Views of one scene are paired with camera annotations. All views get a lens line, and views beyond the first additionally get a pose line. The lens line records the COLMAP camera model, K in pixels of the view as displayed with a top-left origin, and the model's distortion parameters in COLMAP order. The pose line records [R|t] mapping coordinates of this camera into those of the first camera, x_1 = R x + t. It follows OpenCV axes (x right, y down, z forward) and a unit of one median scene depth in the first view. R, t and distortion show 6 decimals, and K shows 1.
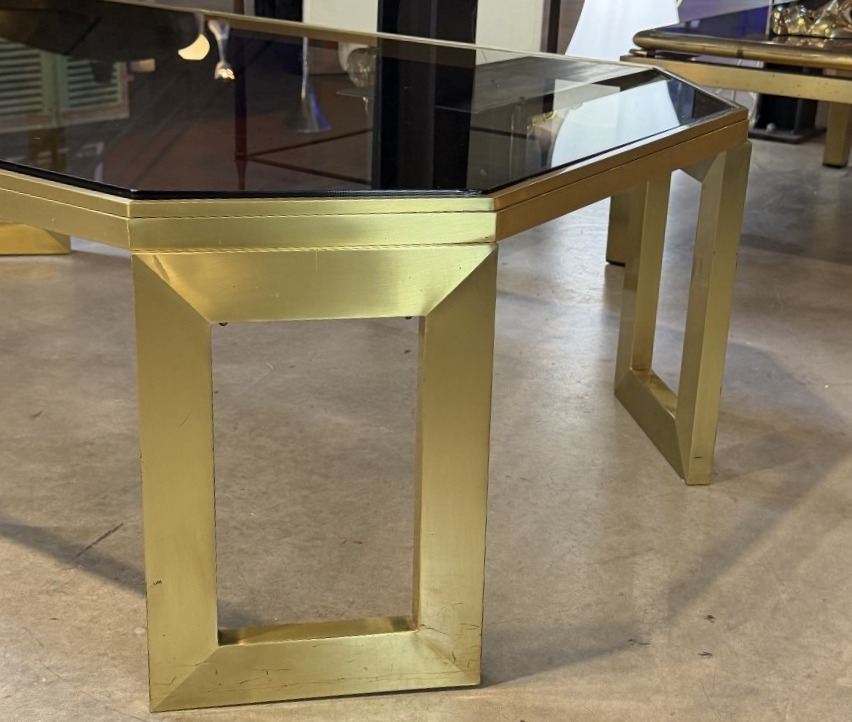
lens RADIAL K [[1405.5, 0, 425.4], [0, 1405.5, 362.4], [0, 0, 1]] dist [0.137910, 0.000000]
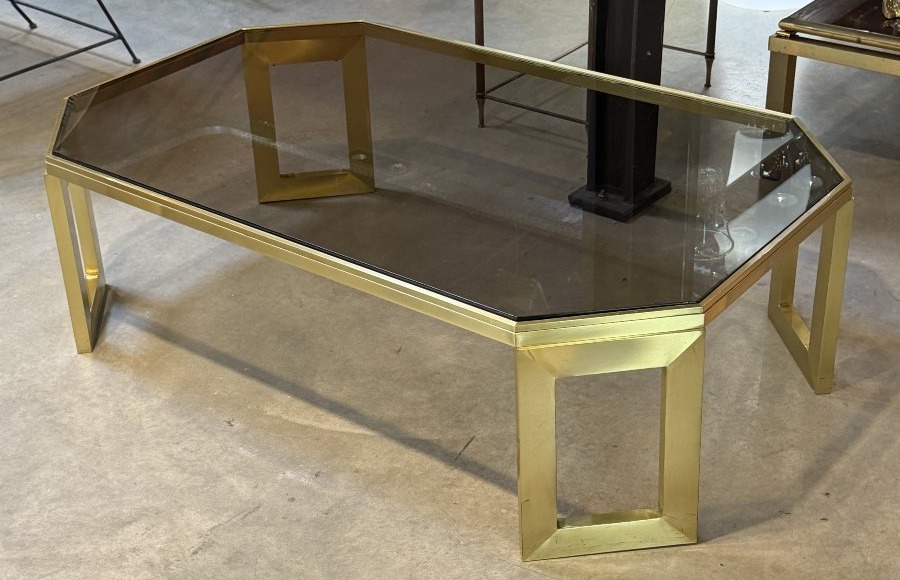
lens RADIAL K [[1398.2, 0, 451.2], [0, 1398.2, 289.2], [0, 0, 1]] dist [0.121019, 0.000000]
pose [[0.995564, -0.033296, -0.087998, -0.088494], [0.047328, 0.985566, 0.162541, -0.338940], [0.081316, -0.165984, 0.982770, -0.635332]]
